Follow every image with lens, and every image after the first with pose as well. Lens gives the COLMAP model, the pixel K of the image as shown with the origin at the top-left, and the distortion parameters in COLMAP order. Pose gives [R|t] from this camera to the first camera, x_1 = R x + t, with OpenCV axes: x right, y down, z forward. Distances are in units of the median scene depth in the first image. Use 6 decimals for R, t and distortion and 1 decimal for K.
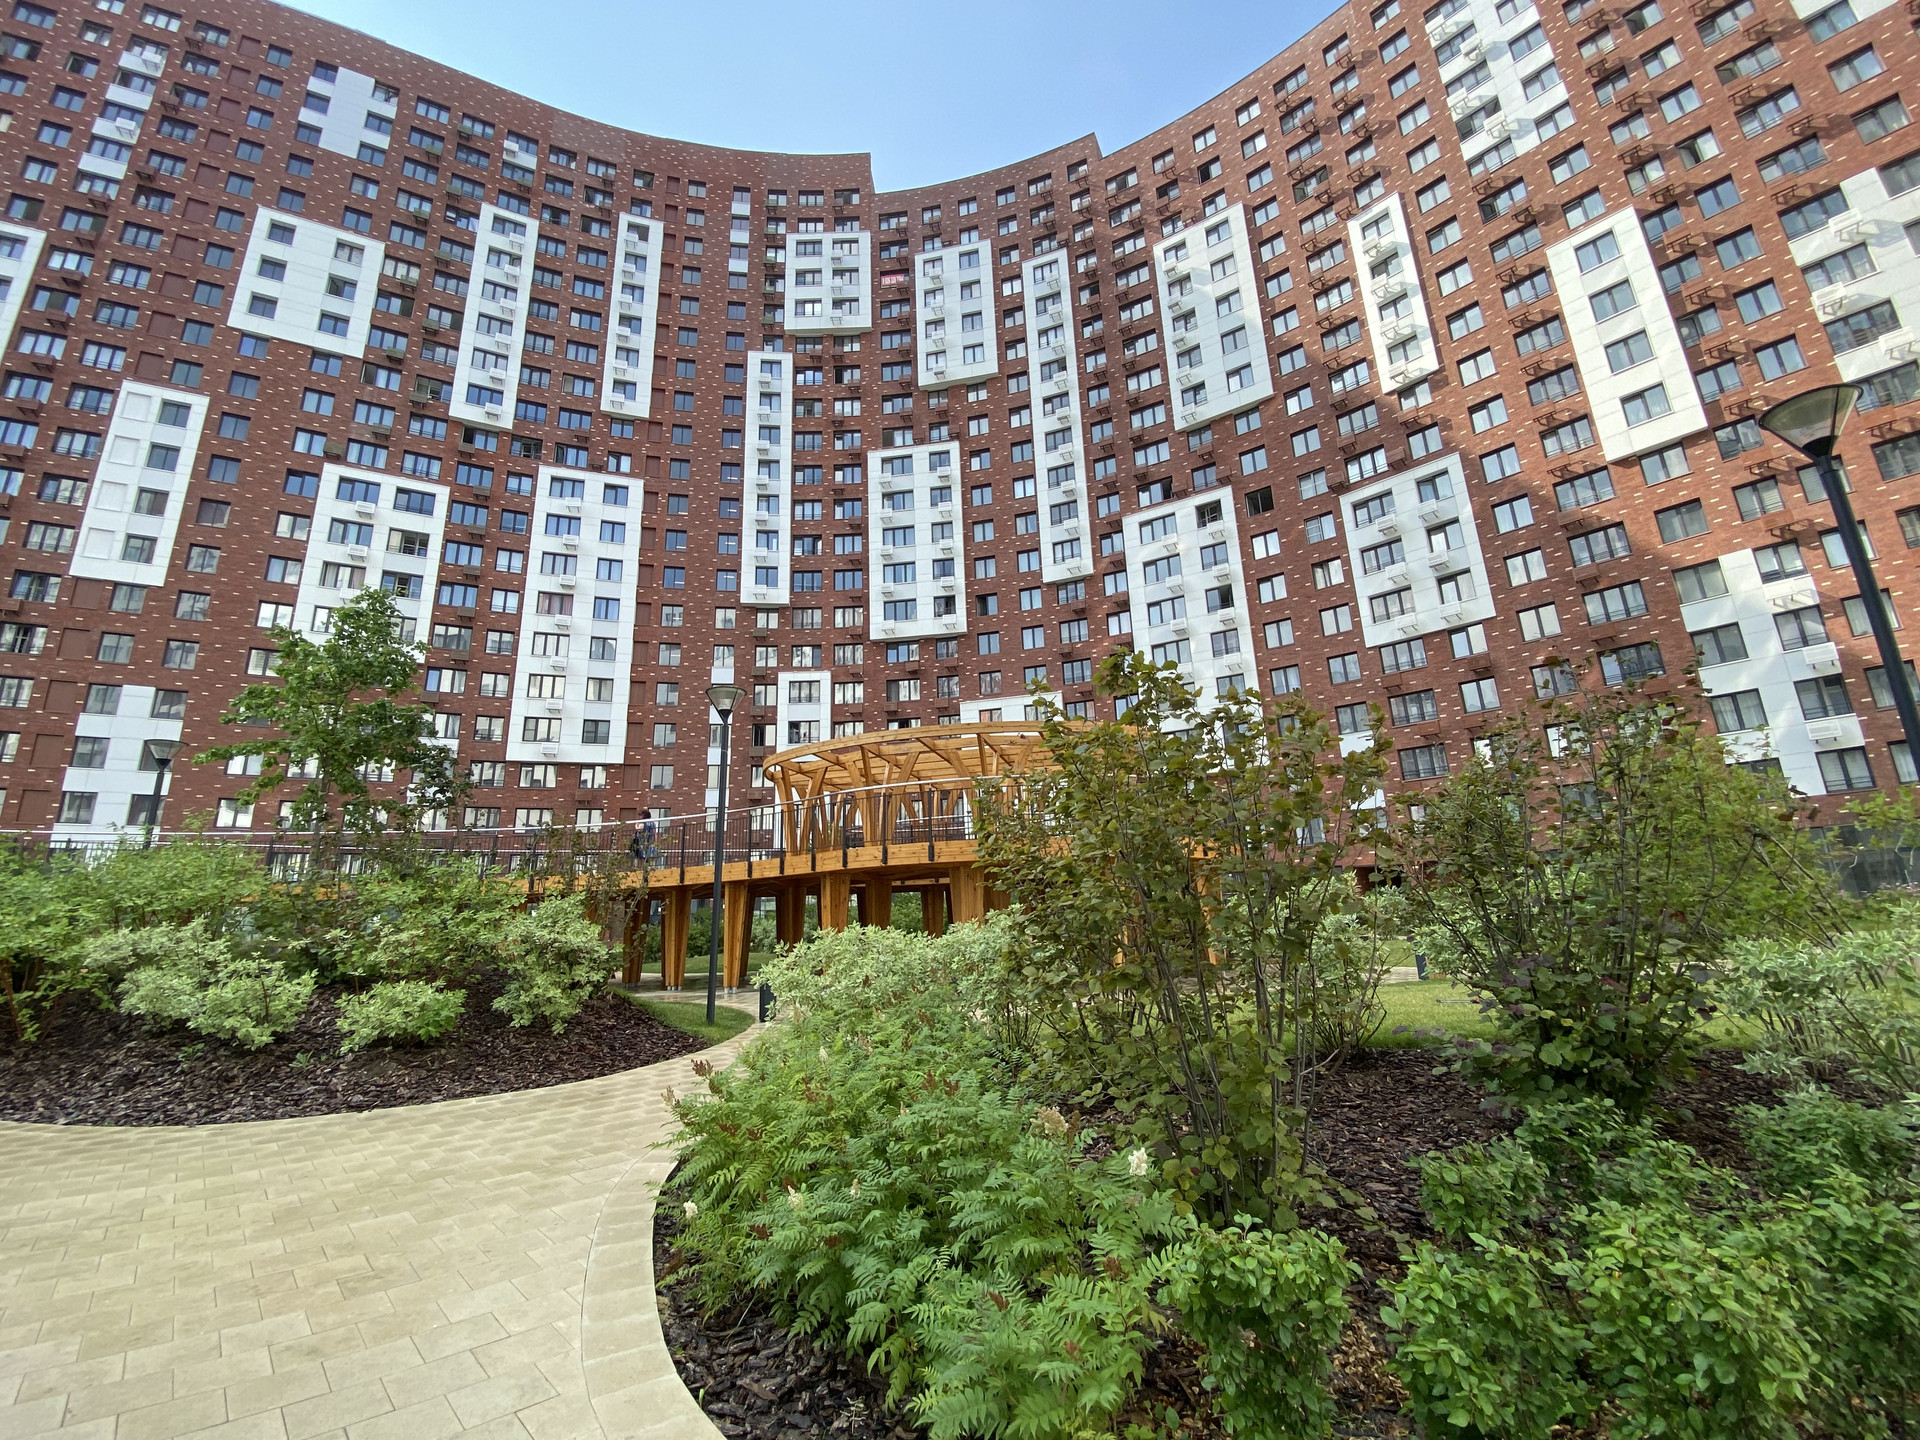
lens RADIAL K [[770.1, 0, 968.1], [0, 770.1, 735.4], [0, 0, 1]] dist [0.001889, -0.012663]
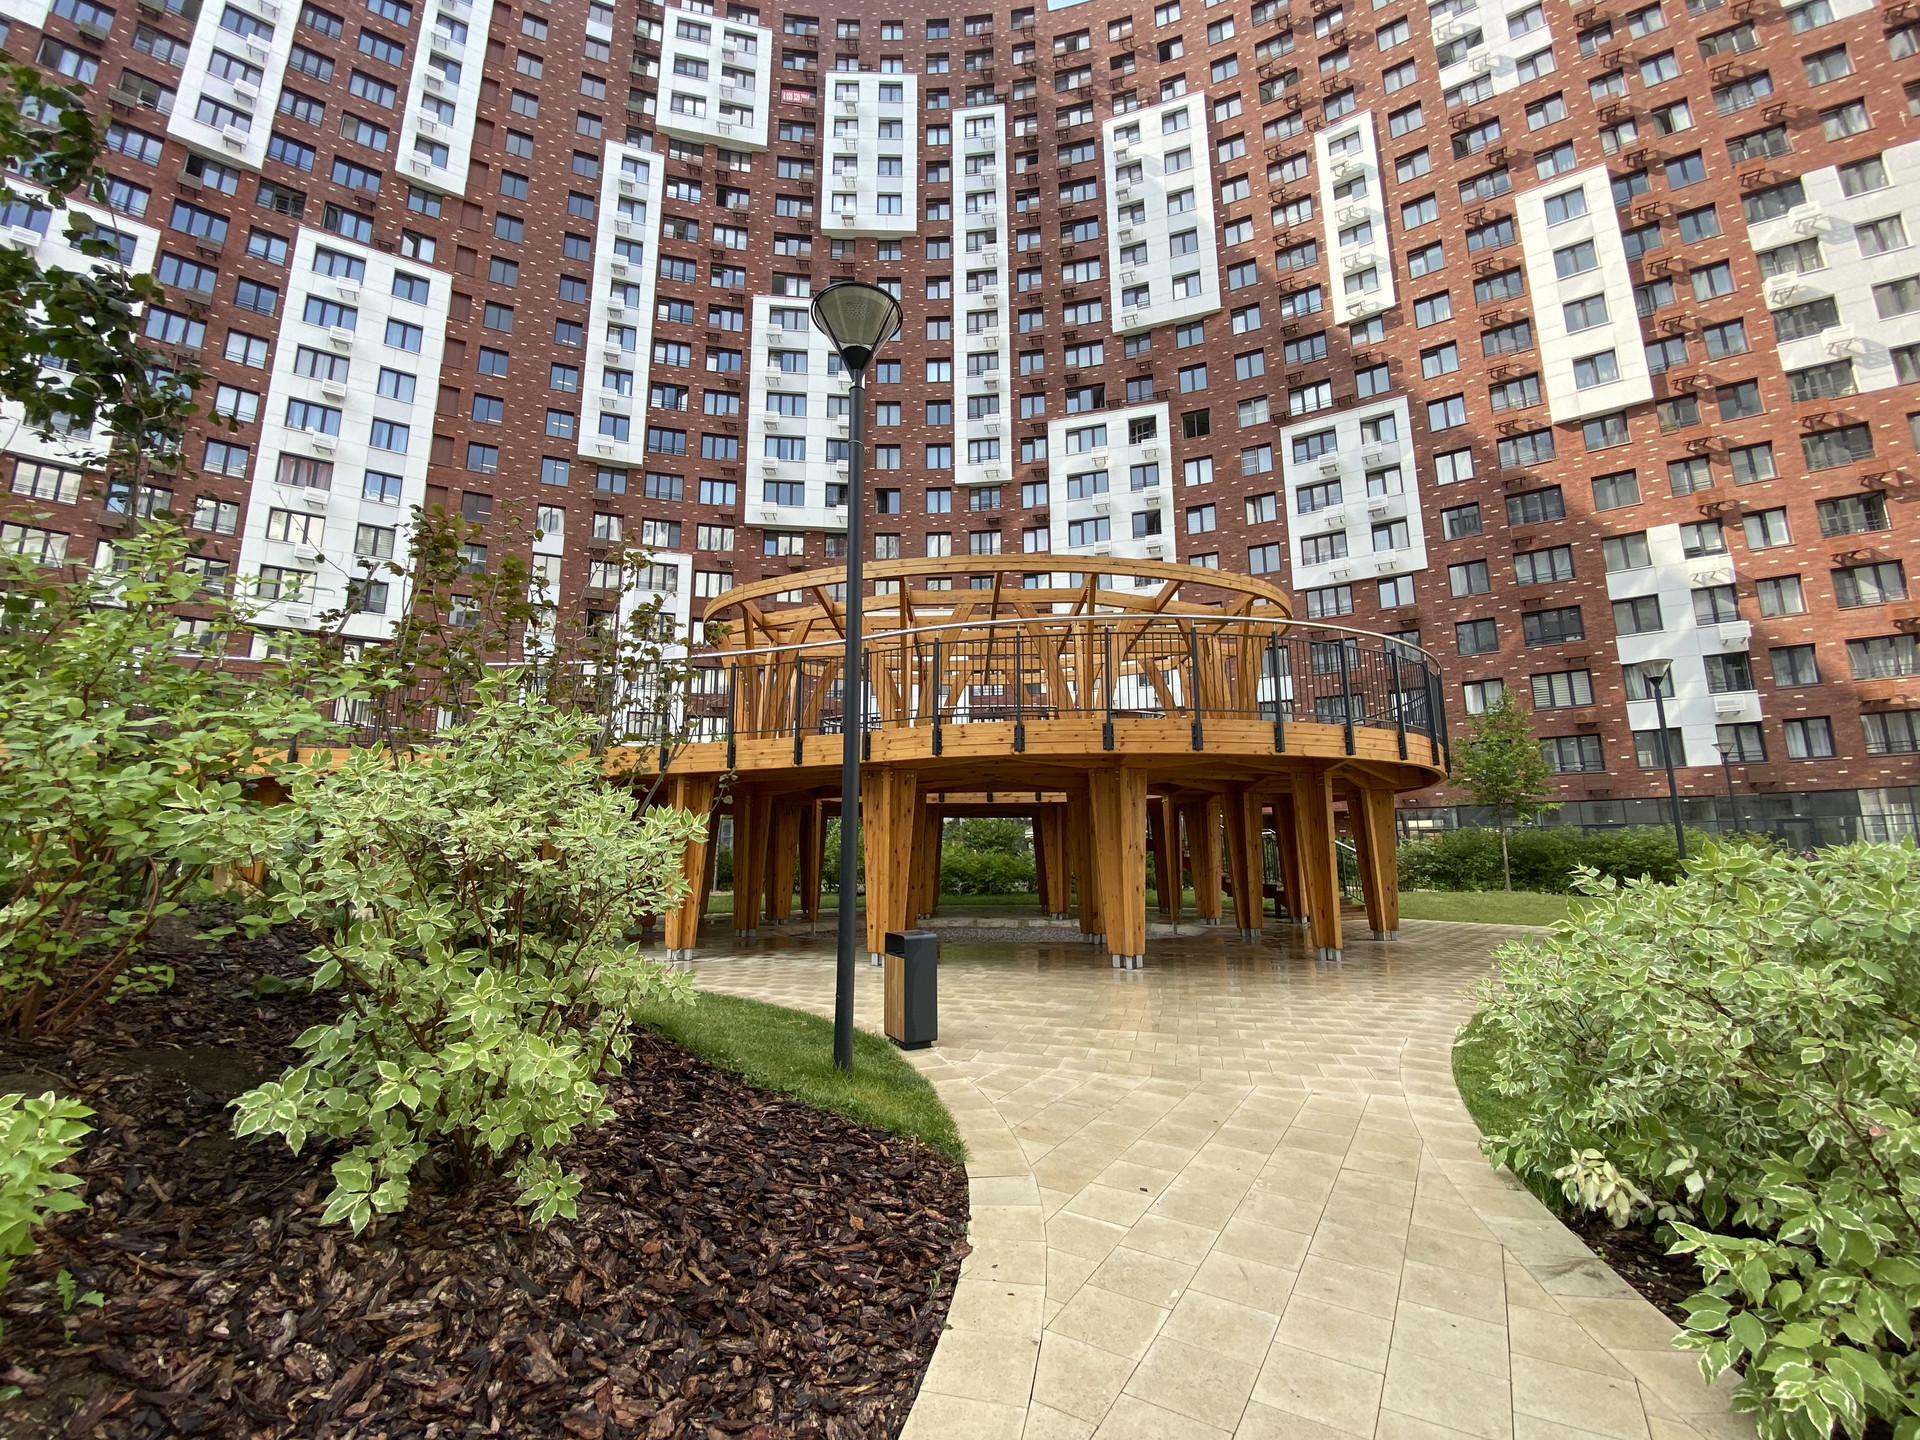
lens RADIAL K [[770.1, 0, 968.1], [0, 770.1, 735.4], [0, 0, 1]] dist [0.001889, -0.012663]
pose [[0.970768, 0.069614, 0.229702, -0.070563], [-0.085753, 0.994445, 0.061029, 0.034974], [-0.224178, -0.078943, 0.971346, 0.117093]]
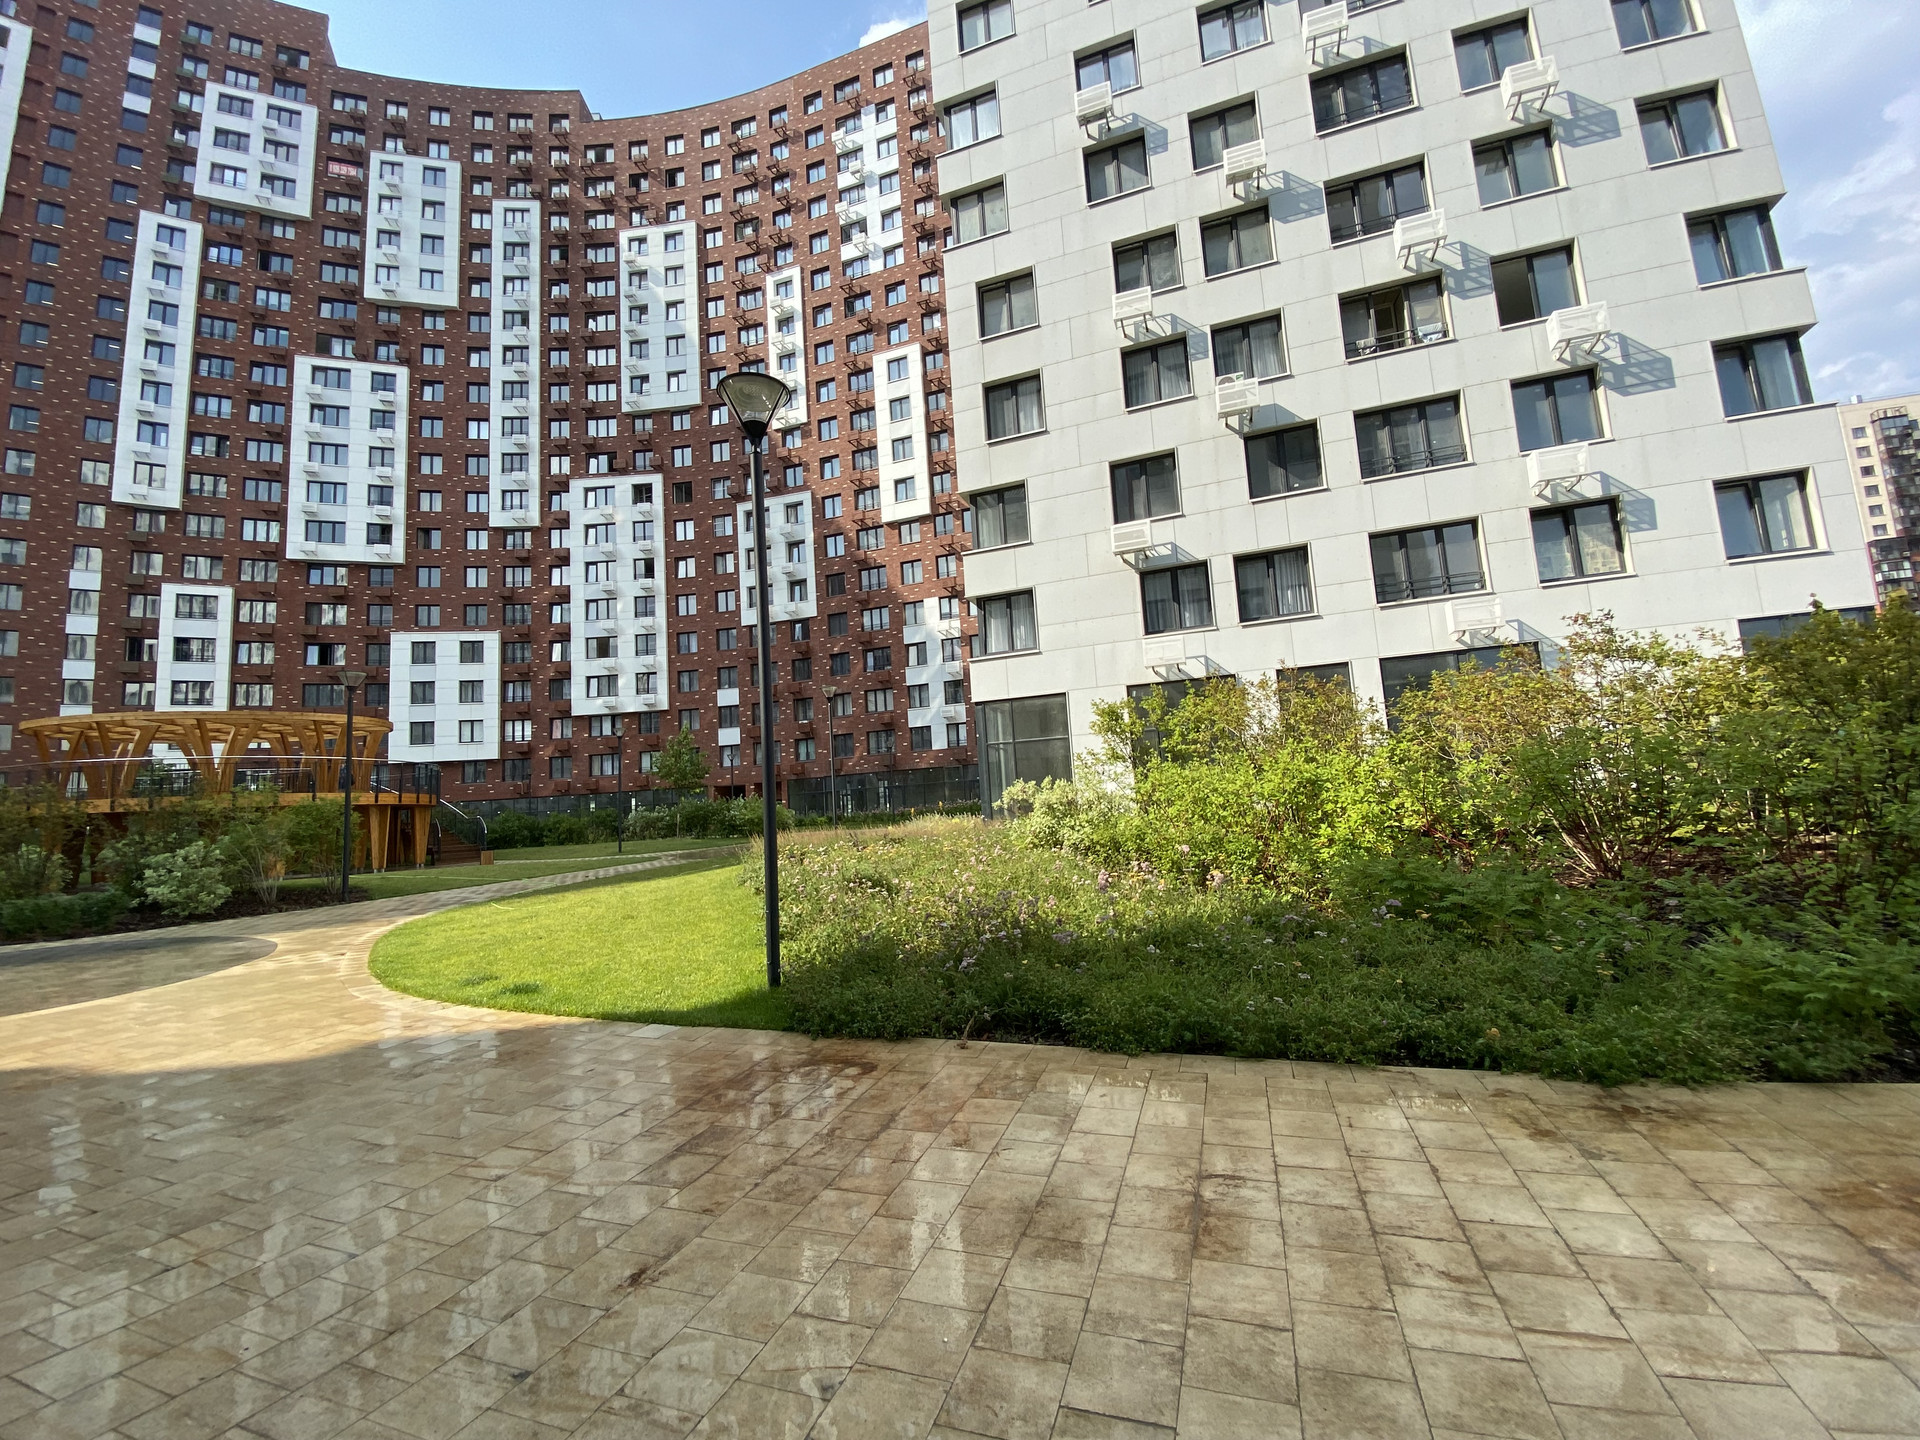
lens RADIAL K [[770.1, 0, 968.1], [0, 770.1, 735.4], [0, 0, 1]] dist [0.001889, -0.012663]
pose [[0.886916, 0.034087, 0.460672, 0.212619], [-0.088350, 0.991381, 0.096740, -0.073496], [-0.453403, -0.126501, 0.882283, -0.302884]]
